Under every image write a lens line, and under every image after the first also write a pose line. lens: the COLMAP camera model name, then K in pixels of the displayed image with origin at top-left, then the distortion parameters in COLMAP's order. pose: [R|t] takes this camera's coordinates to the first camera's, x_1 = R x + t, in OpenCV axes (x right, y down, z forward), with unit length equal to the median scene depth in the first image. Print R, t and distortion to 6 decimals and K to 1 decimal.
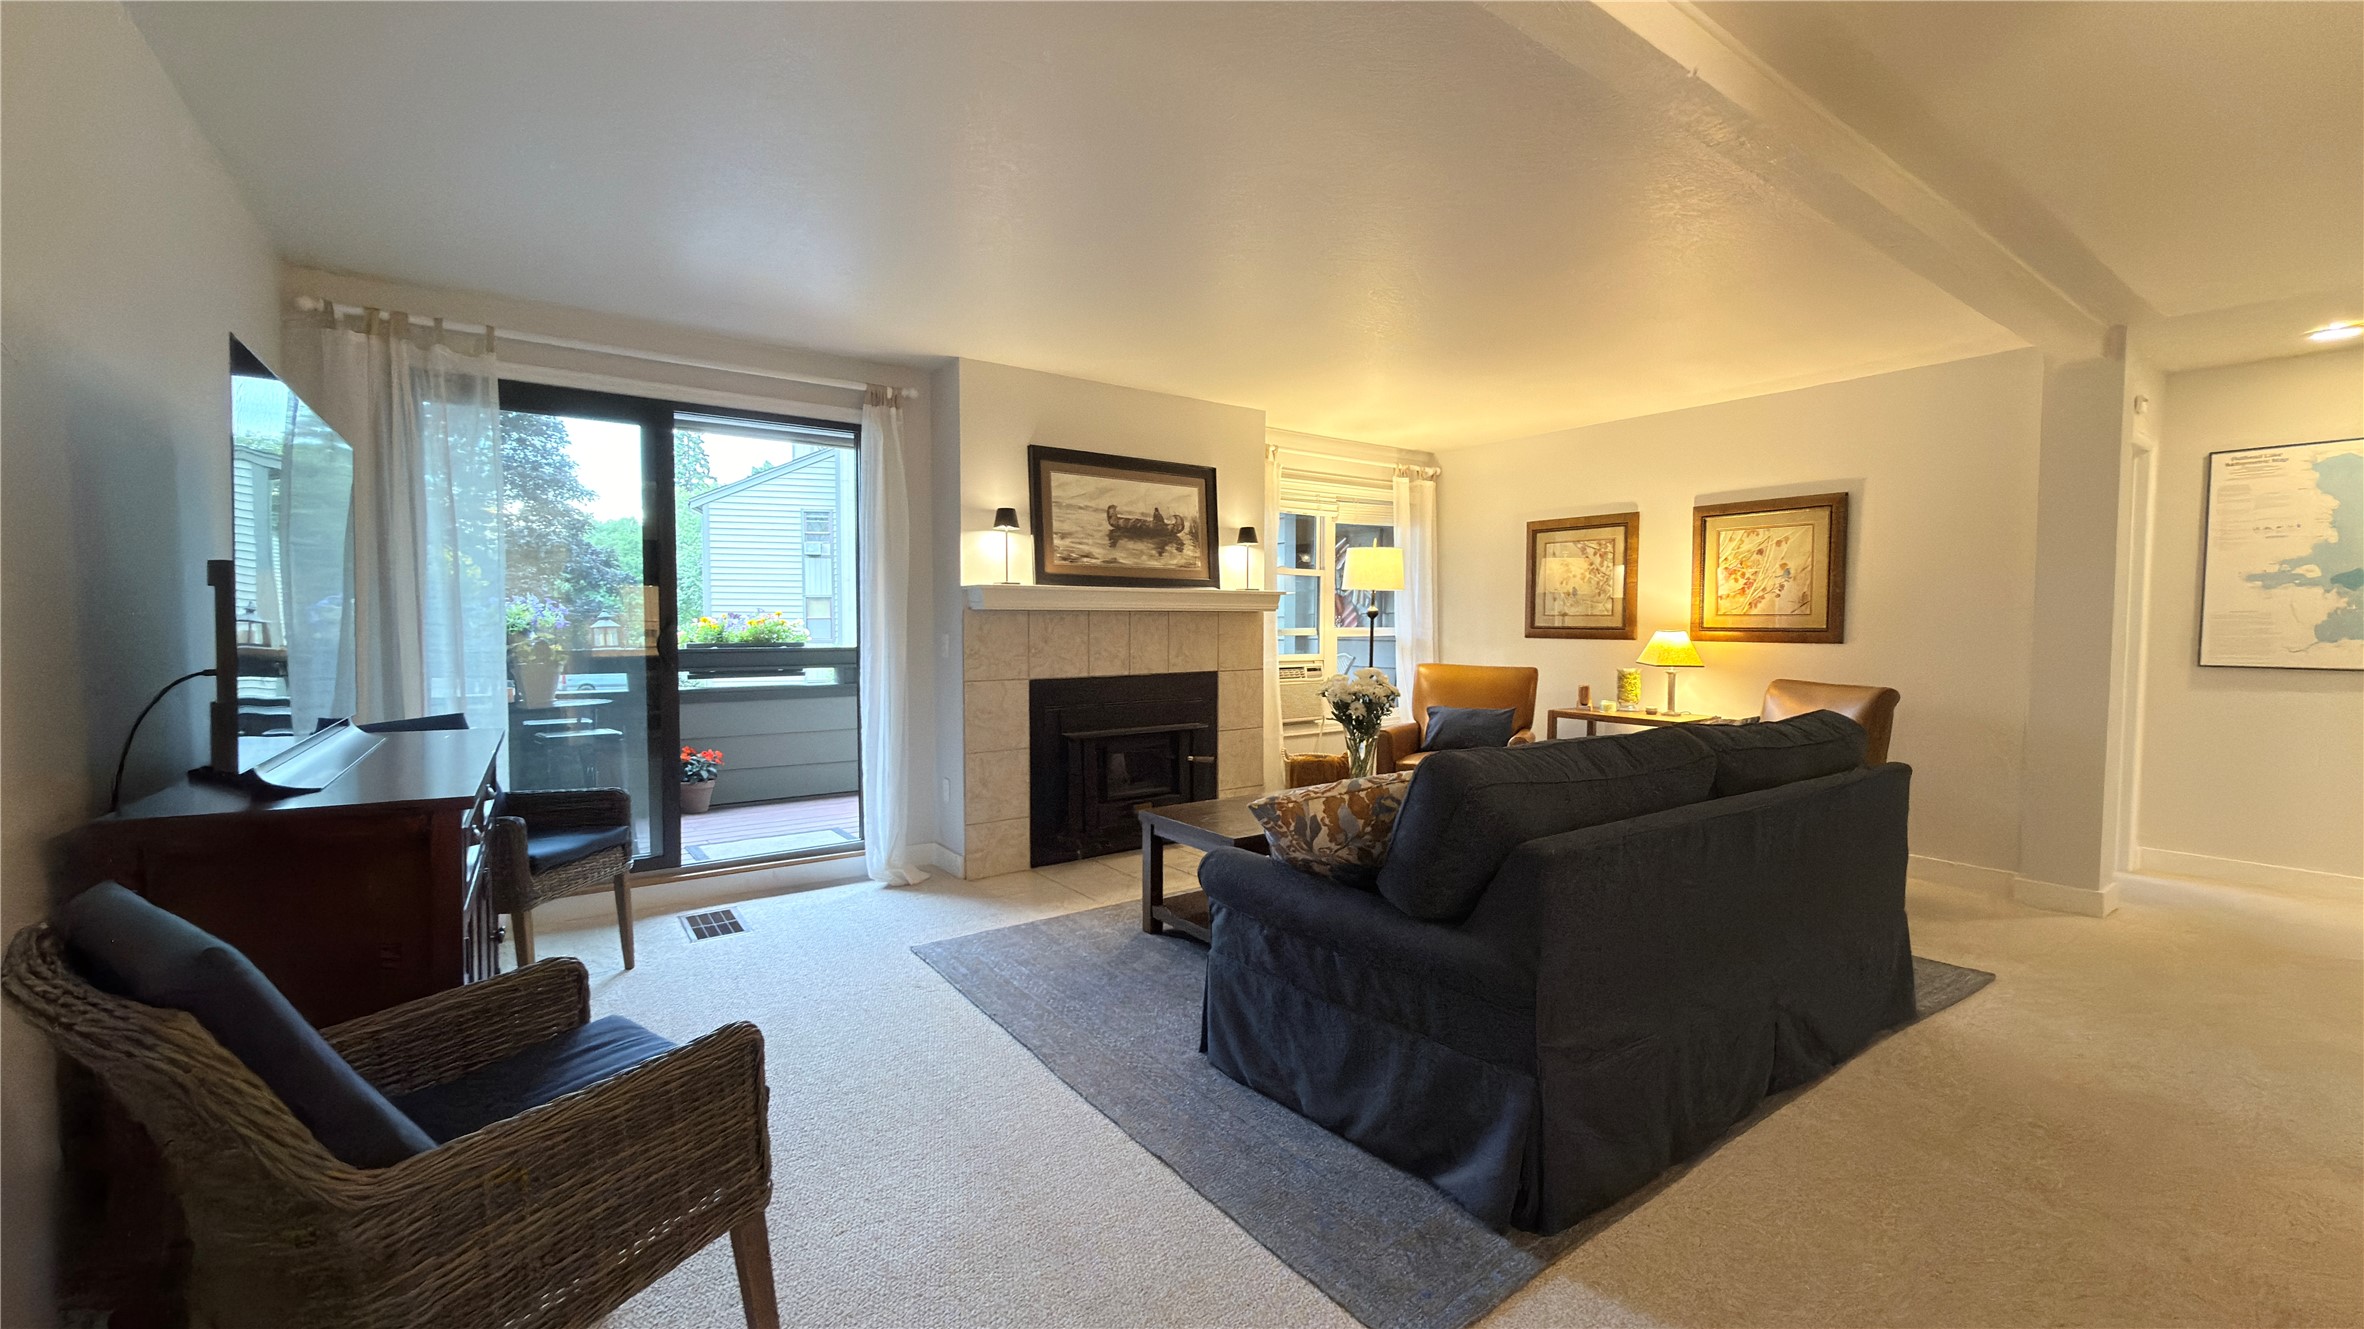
lens RADIAL K [[941.5, 0, 1181.6], [0, 941.5, 665.1], [0, 0, 1]] dist [-0.001018, 0.000479]
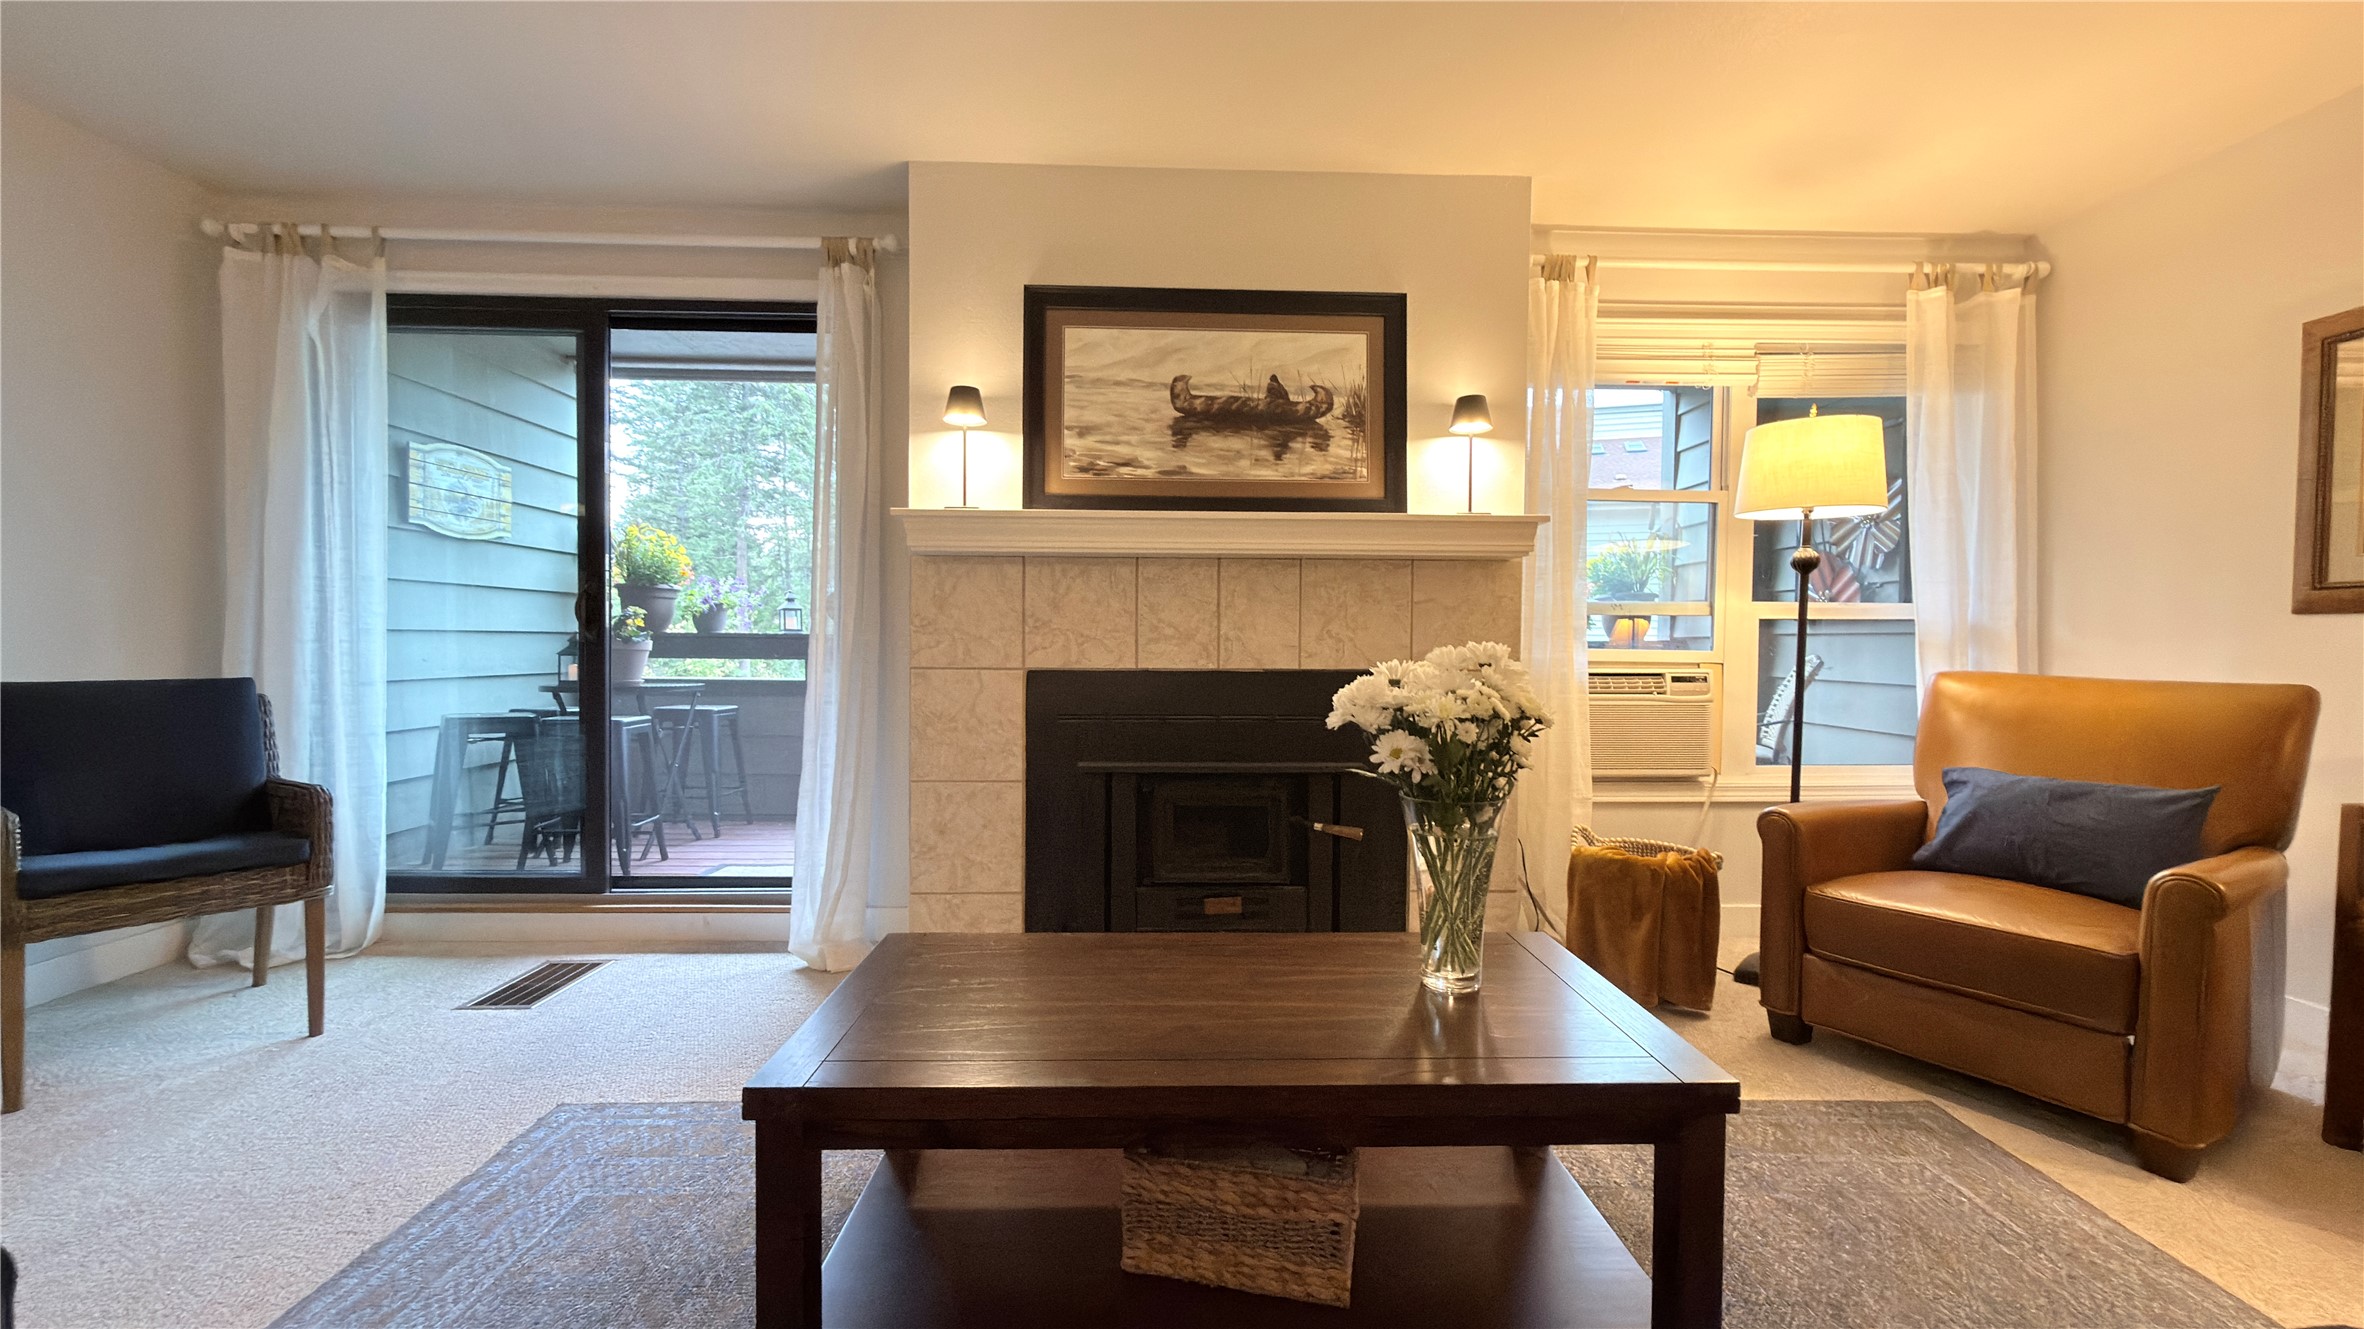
lens RADIAL K [[941.5, 0, 1195.3], [0, 941.5, 665.1], [0, 0, 1]] dist [-0.001018, 0.000479]
pose [[0.828005, 0.018074, -0.560429, 0.272068], [-0.032569, 0.999343, -0.015890, 0.018556], [0.559774, 0.031409, 0.828050, 0.548847]]
